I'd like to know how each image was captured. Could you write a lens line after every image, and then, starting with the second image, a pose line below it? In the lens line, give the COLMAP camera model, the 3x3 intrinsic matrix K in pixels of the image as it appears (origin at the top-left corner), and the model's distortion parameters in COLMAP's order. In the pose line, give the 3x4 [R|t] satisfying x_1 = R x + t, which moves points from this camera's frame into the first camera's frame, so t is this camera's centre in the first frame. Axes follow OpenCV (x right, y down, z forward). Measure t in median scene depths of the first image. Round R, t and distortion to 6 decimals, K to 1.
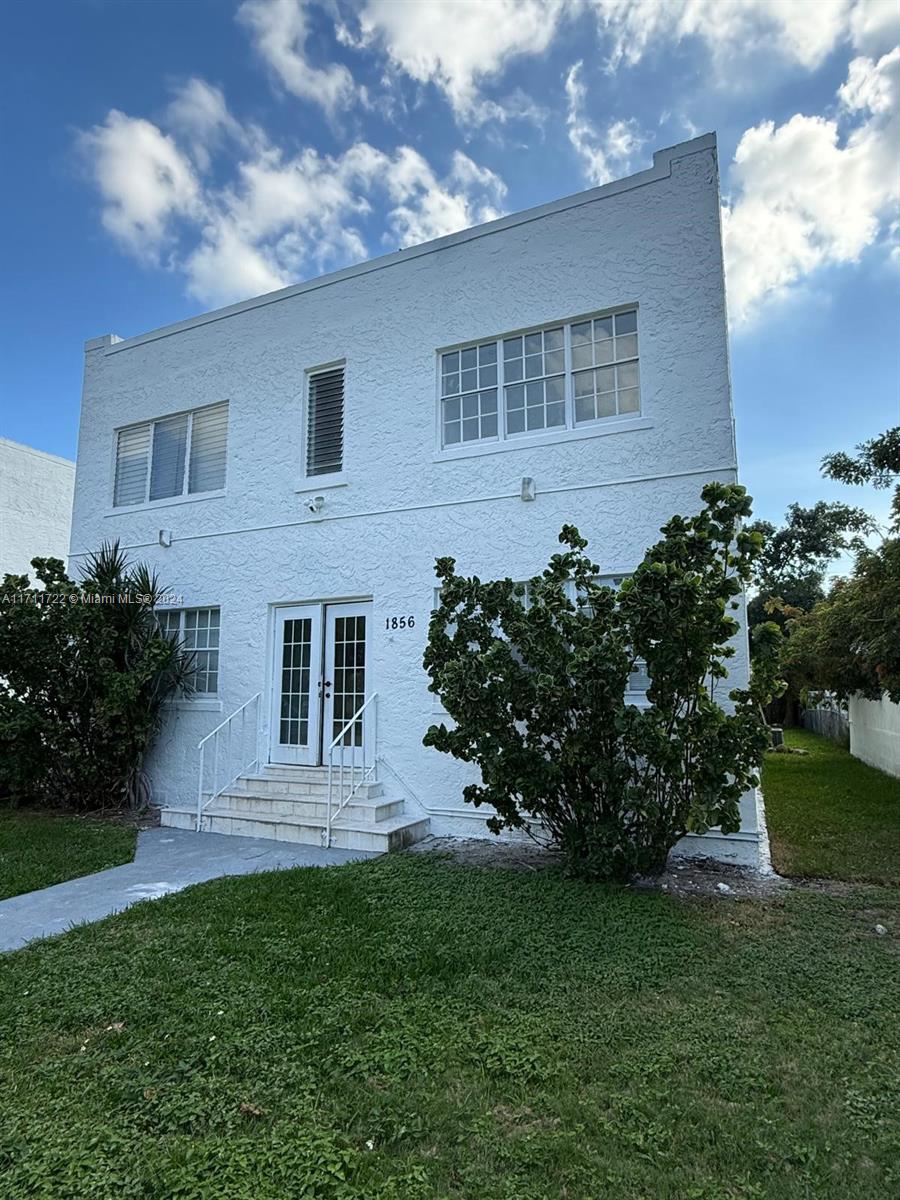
lens RADIAL K [[674.1, 0, 445.4], [0, 674.1, 610.0], [0, 0, 1]] dist [-0.003303, 0.000770]
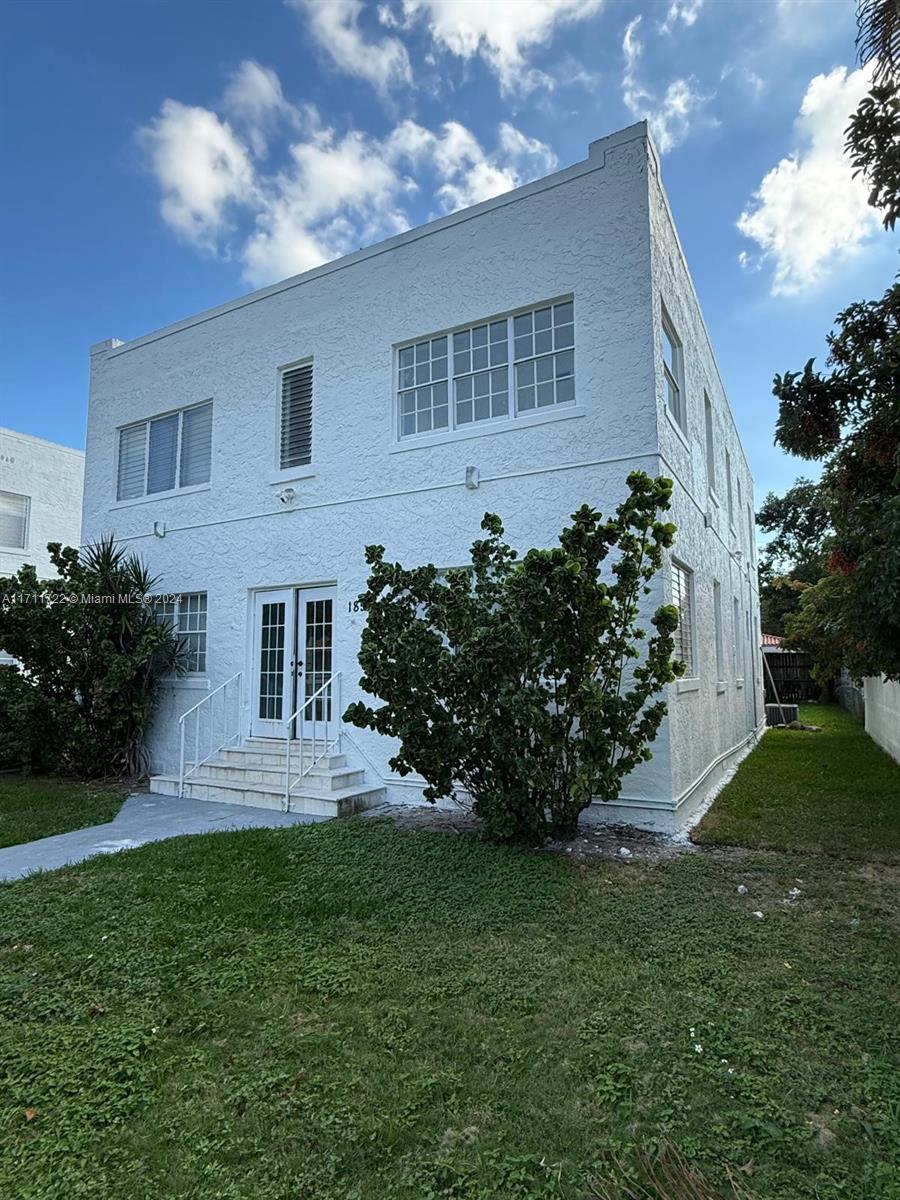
lens RADIAL K [[674.1, 0, 445.4], [0, 674.1, 610.0], [0, 0, 1]] dist [-0.003303, 0.000770]
pose [[0.996862, -0.011624, -0.078305, 0.147686], [0.014152, 0.999394, 0.031804, -0.006525], [0.077888, -0.032812, 0.996422, -0.051927]]
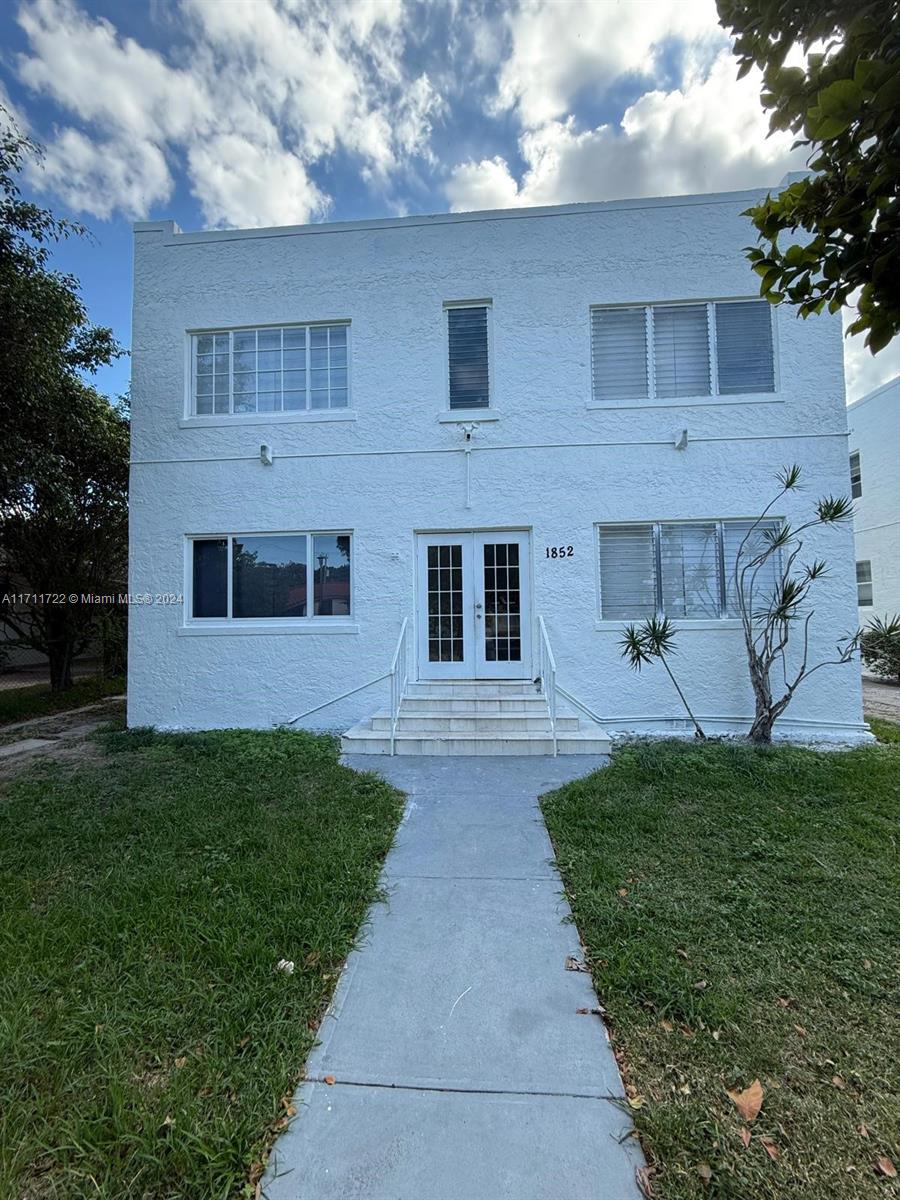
lens RADIAL K [[547.2, 0, 447.7], [0, 547.2, 594.5], [0, 0, 1]] dist [-0.001496, -0.000207]
pose [[0.934510, -0.001508, 0.355933, -0.561417], [-0.029551, 0.996210, 0.081808, 0.021411], [-0.354707, -0.086969, 0.930924, 0.204274]]
